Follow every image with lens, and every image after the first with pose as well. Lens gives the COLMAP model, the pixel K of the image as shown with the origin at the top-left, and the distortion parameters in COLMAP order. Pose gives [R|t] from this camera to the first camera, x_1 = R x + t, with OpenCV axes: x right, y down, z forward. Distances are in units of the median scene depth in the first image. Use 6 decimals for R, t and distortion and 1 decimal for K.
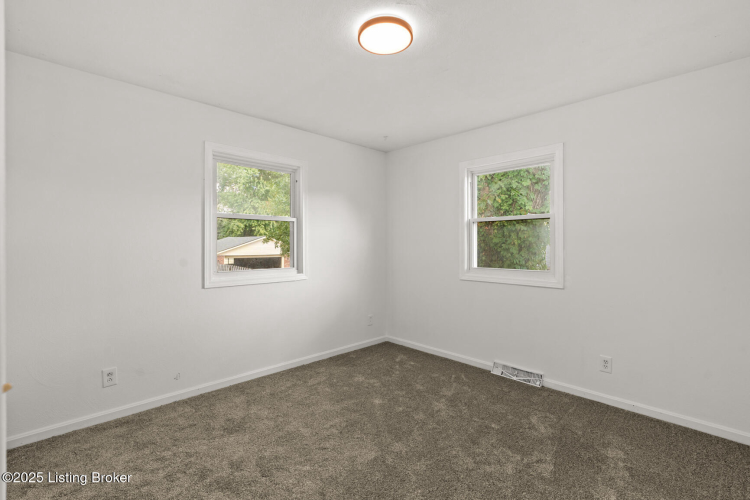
lens RADIAL K [[339.1, 0, 375.3], [0, 339.1, 244.9], [0, 0, 1]] dist [-0.004099, 0.000960]
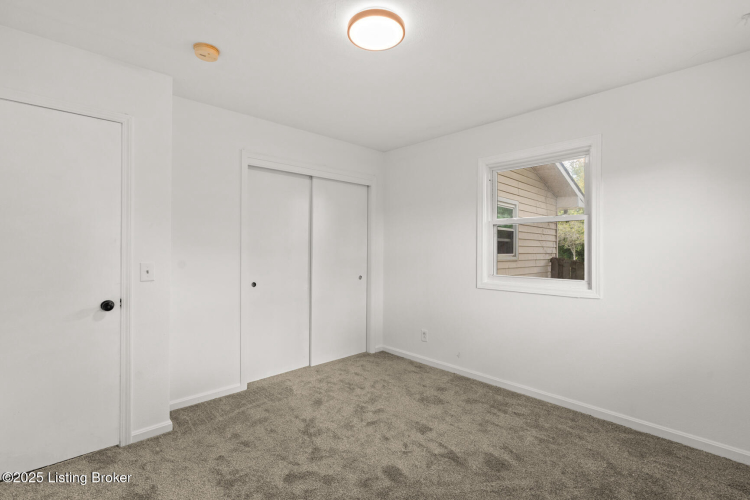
lens RADIAL K [[339.1, 0, 375.3], [0, 339.1, 250.9], [0, 0, 1]] dist [-0.004099, 0.000960]
pose [[0.004074, 0.003324, -0.999986, 0.706533], [-0.012737, 0.999914, 0.003272, 0.004714], [0.999911, 0.012723, 0.004116, 0.724791]]
